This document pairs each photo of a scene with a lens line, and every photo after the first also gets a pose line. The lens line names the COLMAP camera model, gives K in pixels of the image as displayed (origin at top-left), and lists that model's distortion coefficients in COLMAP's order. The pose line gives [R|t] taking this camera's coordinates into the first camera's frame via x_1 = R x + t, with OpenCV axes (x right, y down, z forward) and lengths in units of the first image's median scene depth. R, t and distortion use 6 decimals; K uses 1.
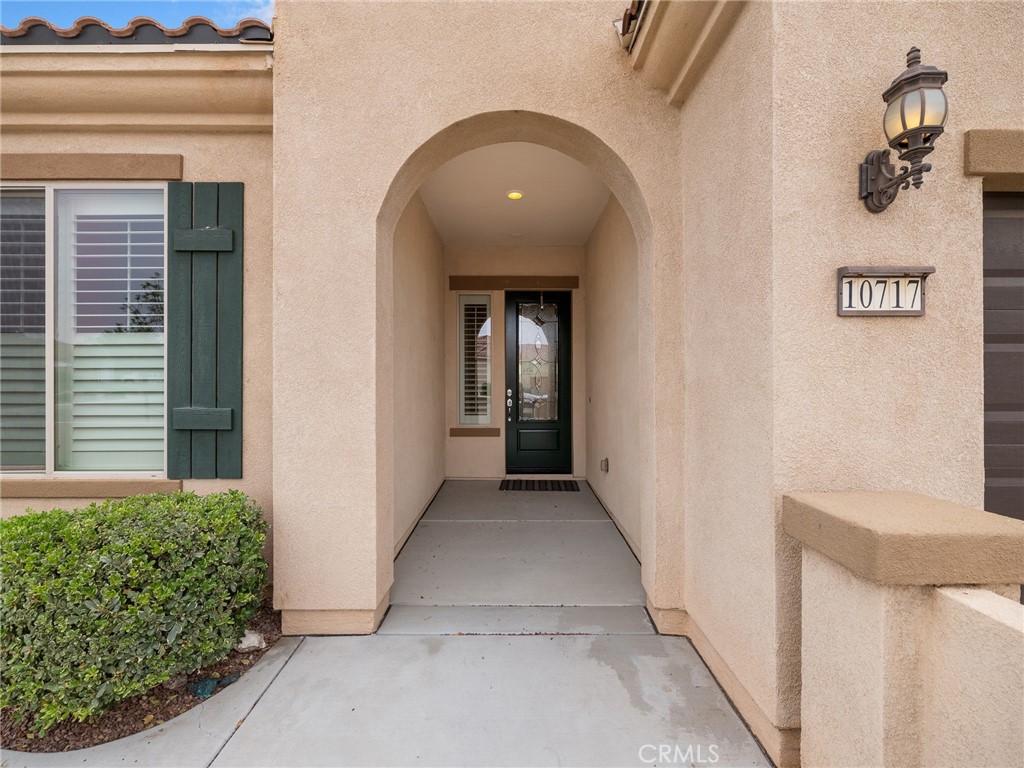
lens RADIAL K [[469.8, 0, 513.0], [0, 469.8, 380.8], [0, 0, 1]] dist [-0.001428, -0.000406]
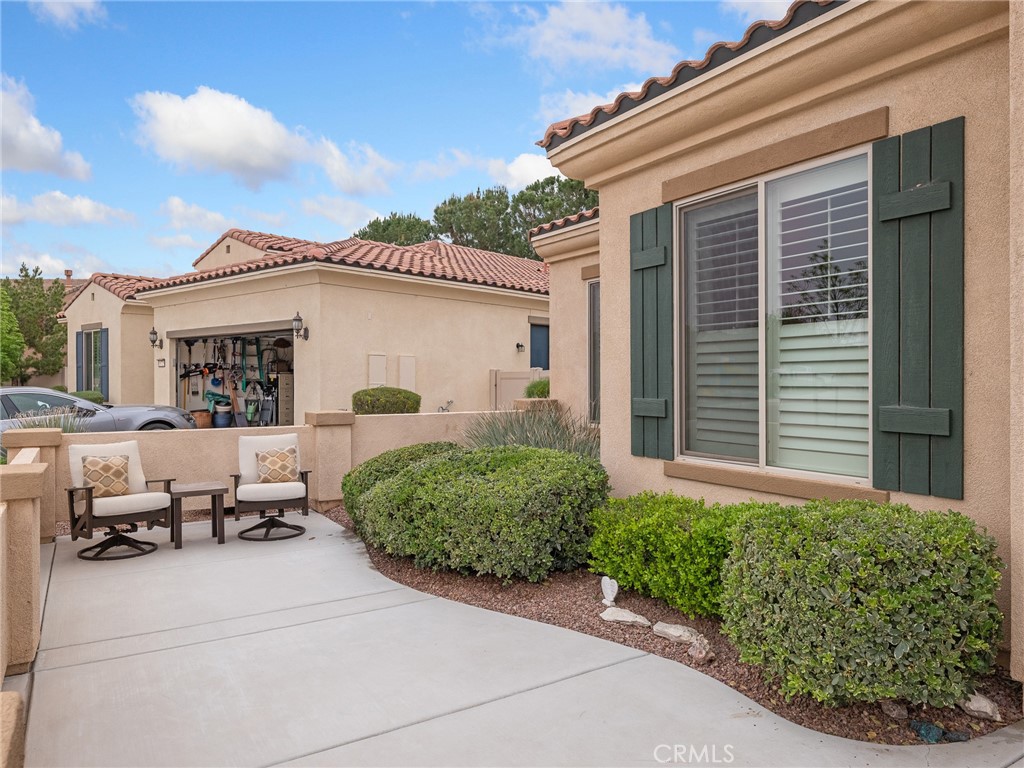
lens RADIAL K [[723.6, 0, 514.5], [0, 723.6, 381.2], [0, 0, 1]] dist [-0.002722, -0.003424]
pose [[0.511688, 0.000874, -0.859171, 0.088585], [0.004077, 0.999986, 0.003445, 0.007351], [0.859162, -0.005266, 0.511677, -0.323729]]
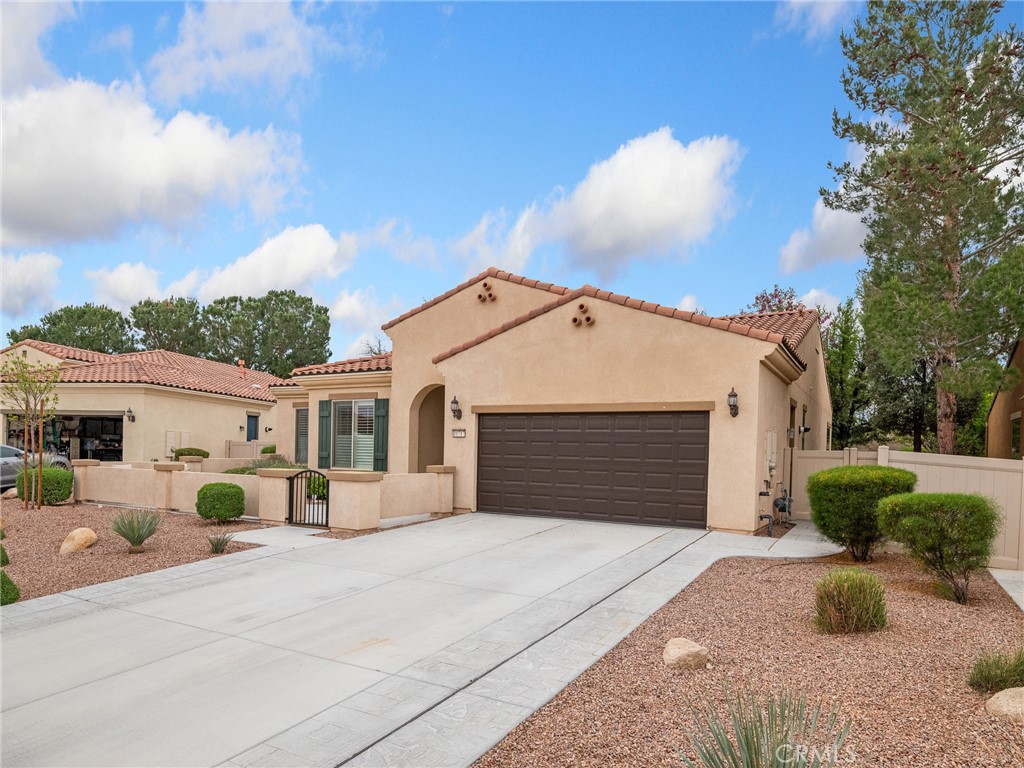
lens RADIAL K [[640.6, 0, 512.7], [0, 640.6, 464.6], [0, 0, 1]] dist [0.005579, 0.000995]
pose [[0.864440, 0.028285, -0.501940, 4.210699], [-0.021524, 0.999583, 0.019259, 0.025461], [0.502275, -0.005844, 0.864688, -4.349874]]
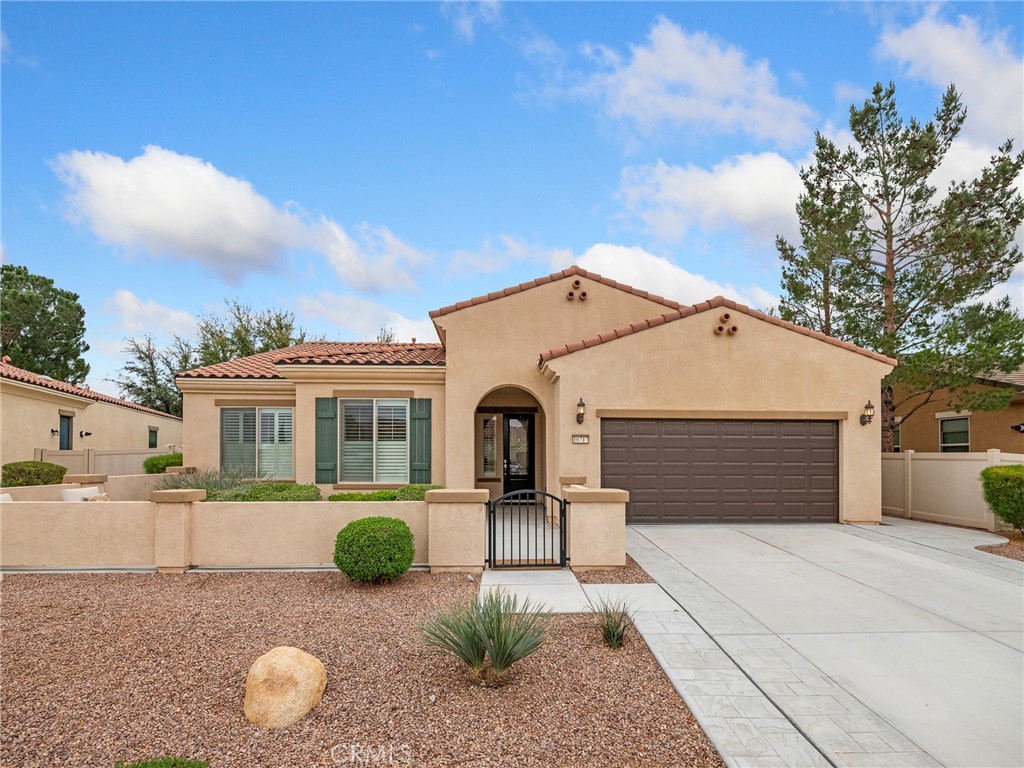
lens RADIAL K [[491.9, 0, 516.9], [0, 491.9, 453.9], [0, 0, 1]] dist [-0.002378, -0.000480]
pose [[0.999273, 0.002976, 0.038009, -0.111215], [-0.002751, 0.999978, -0.005979, 0.009567], [-0.038026, 0.005870, 0.999260, -3.541995]]
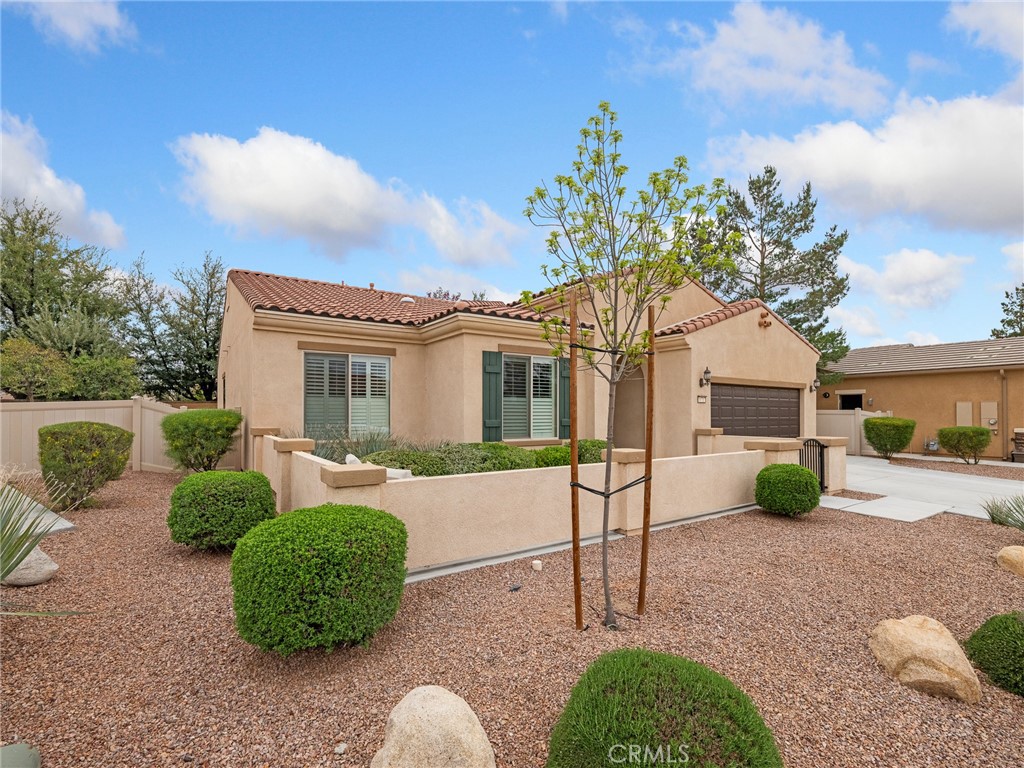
lens RADIAL K [[478.8, 0, 509.9], [0, 478.8, 409.2], [0, 0, 1]] dist [-0.000471, -0.000095]
pose [[0.828741, 0.004857, 0.559611, -4.158022], [-0.002668, 0.999985, -0.004729, -0.006522], [-0.559626, 0.002426, 0.828742, -2.456948]]
